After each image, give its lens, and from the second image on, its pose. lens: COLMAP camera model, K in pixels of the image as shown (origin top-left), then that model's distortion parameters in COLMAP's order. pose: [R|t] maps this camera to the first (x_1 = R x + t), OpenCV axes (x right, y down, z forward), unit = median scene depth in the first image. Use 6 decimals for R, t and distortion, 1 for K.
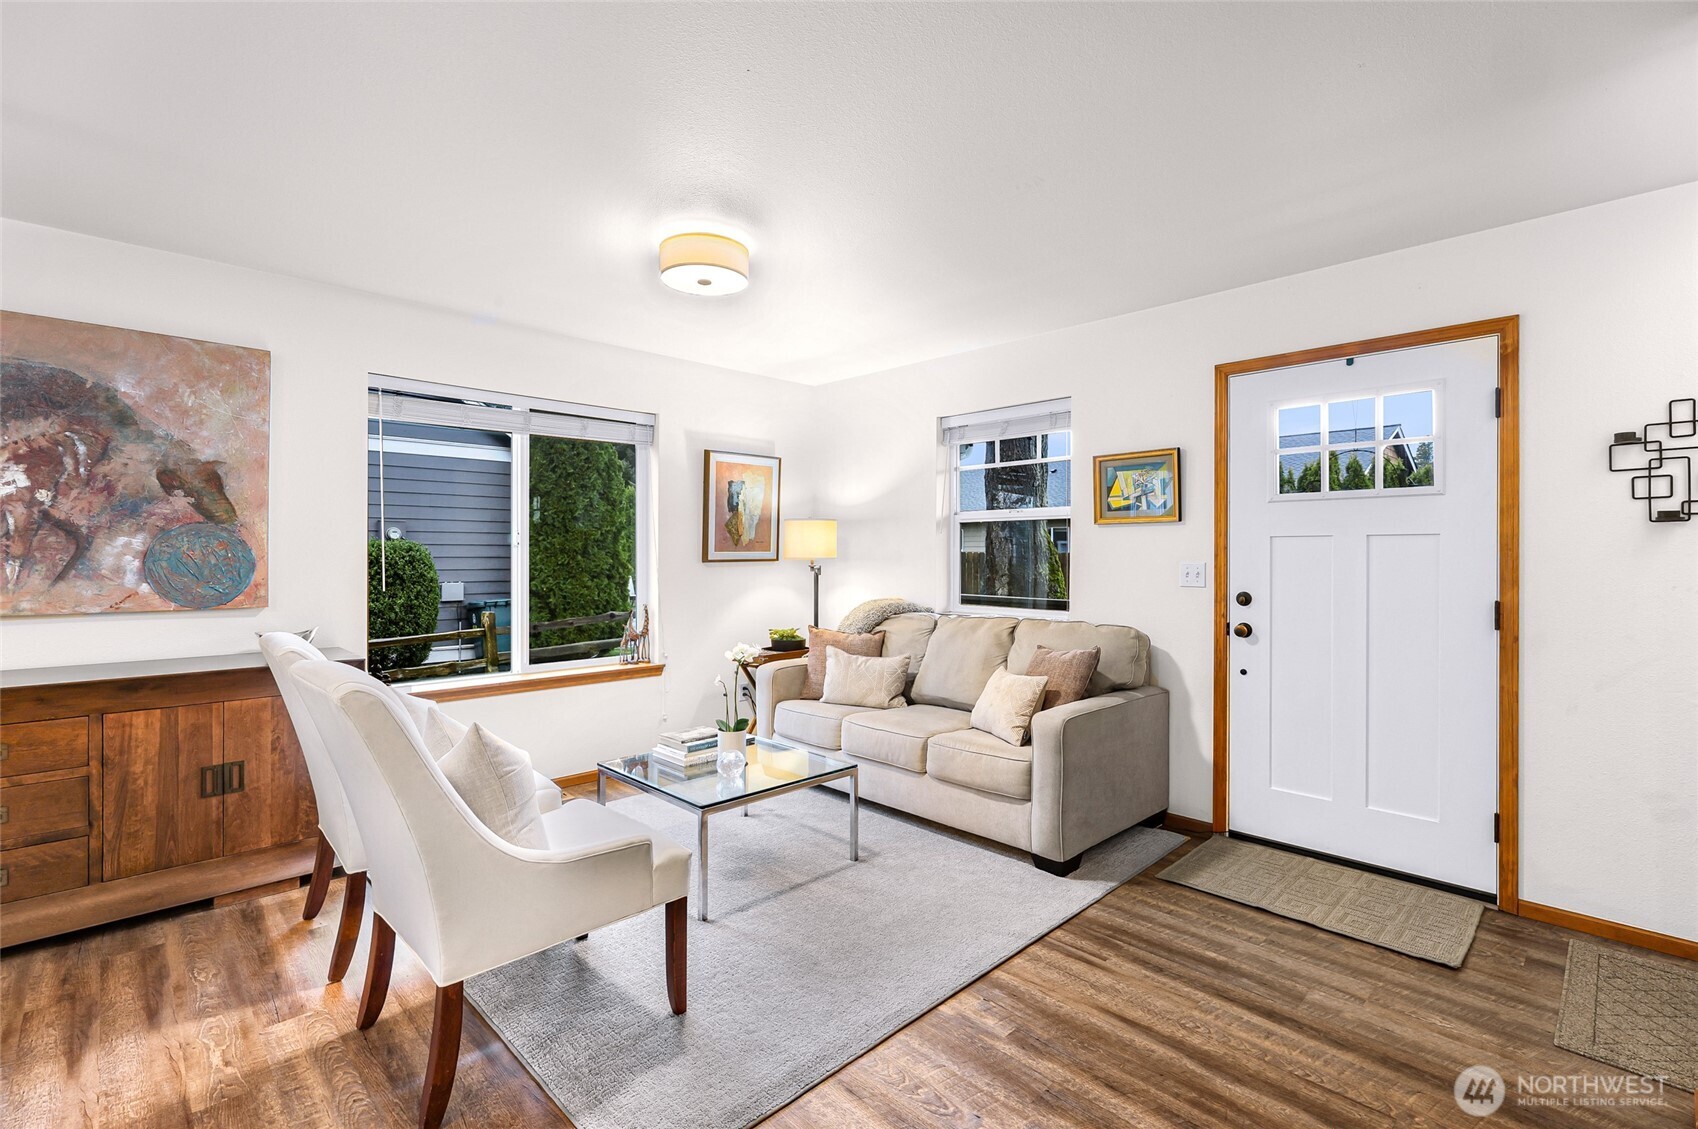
lens RADIAL K [[773.9, 0, 846.9], [0, 773.9, 558.9], [0, 0, 1]] dist [-0.000837, 0.000467]
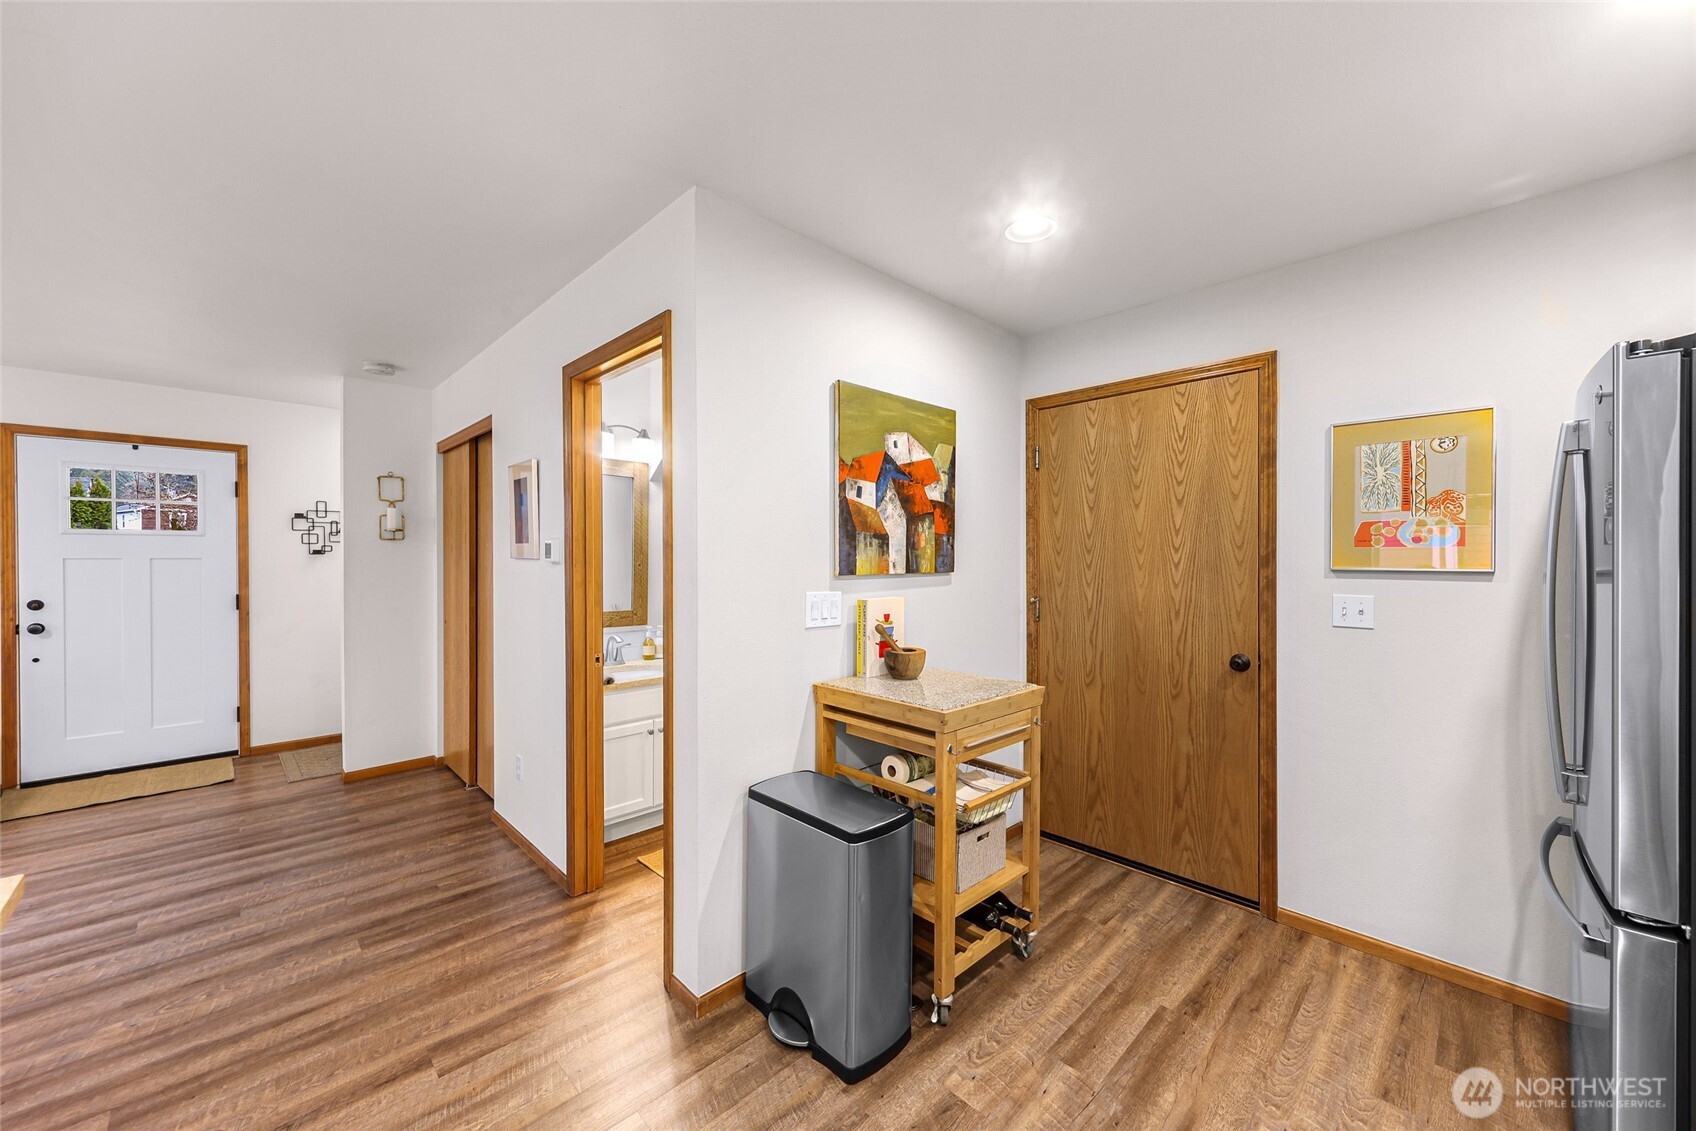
lens RADIAL K [[645.2, 0, 839.1], [0, 645.2, 559.8], [0, 0, 1]] dist [0.000893, 0.000255]
pose [[0.011082, -0.007872, 0.999908, -0.723489], [0.003159, 0.999964, 0.007838, -0.038093], [-0.999934, 0.003072, 0.011106, -0.490069]]
